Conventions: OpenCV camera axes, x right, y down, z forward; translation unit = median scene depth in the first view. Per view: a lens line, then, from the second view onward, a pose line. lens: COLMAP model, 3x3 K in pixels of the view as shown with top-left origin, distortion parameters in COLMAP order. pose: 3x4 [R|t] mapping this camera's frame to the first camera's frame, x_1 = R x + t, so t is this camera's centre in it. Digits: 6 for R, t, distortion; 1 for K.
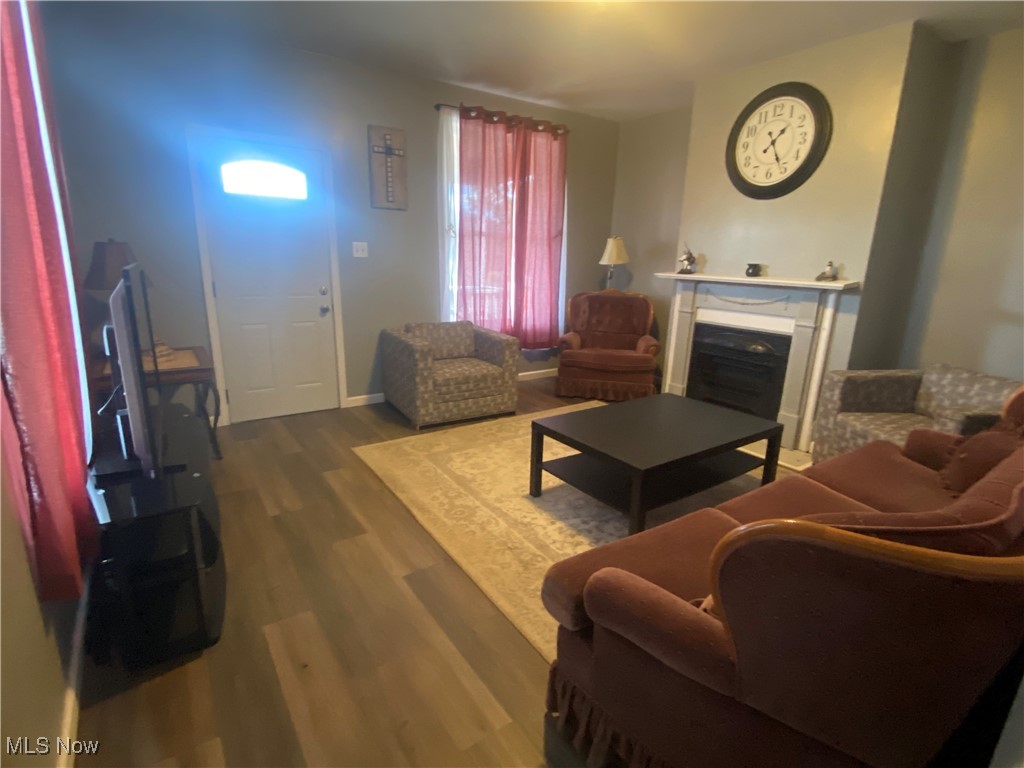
lens RADIAL K [[498.0, 0, 512.0], [0, 498.0, 384.0], [0, 0, 1]] dist [0.032774, -0.035006]
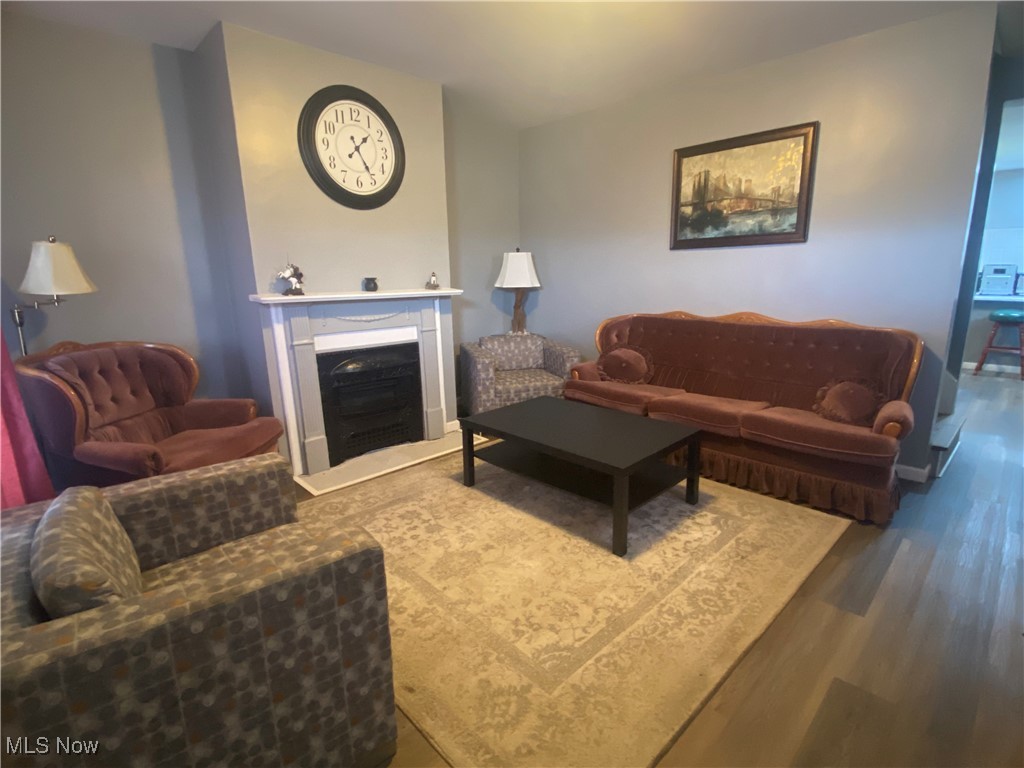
lens RADIAL K [[498.0, 0, 512.0], [0, 498.0, 384.0], [0, 0, 1]] dist [0.032774, -0.035006]
pose [[-0.161662, -0.239680, 0.957298, -0.513324], [0.259816, 0.925497, 0.275594, -0.248693], [-0.952030, 0.293274, -0.087345, 0.903575]]
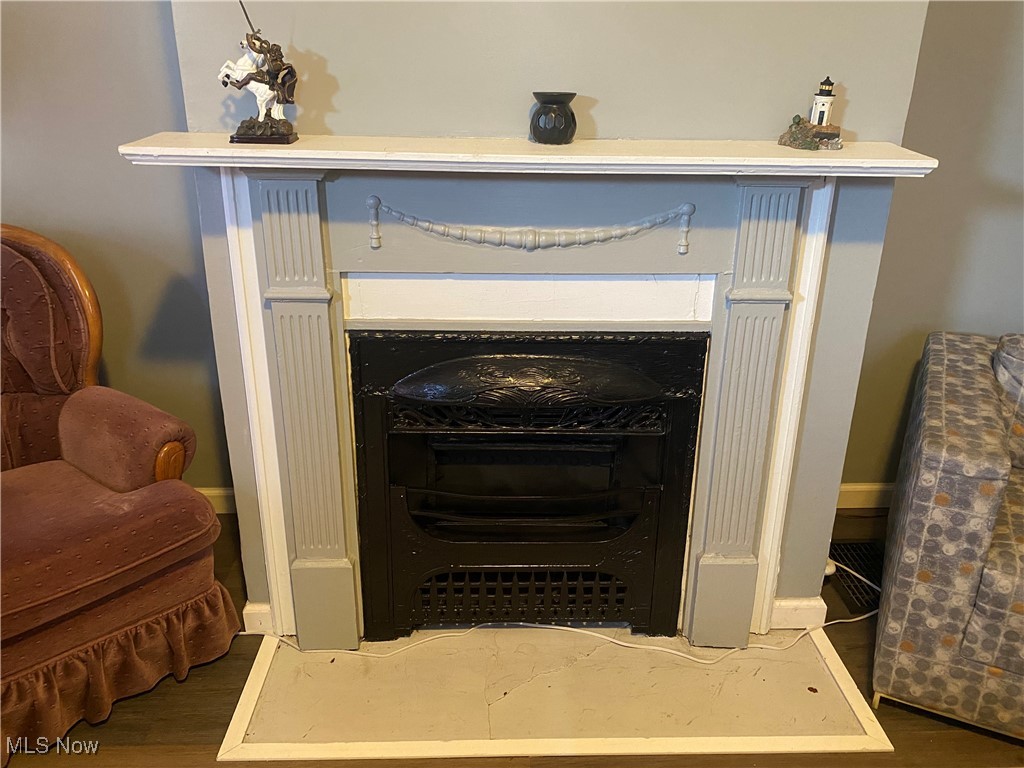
lens RADIAL K [[770.5, 0, 512.0], [0, 770.5, 384.0], [0, 0, 1]] dist [0.020203, -0.000248]
pose [[0.544359, -0.314878, 0.777512, 0.110668], [0.212040, 0.948427, 0.235640, -0.198588], [-0.811611, 0.036591, 0.583051, 0.802547]]
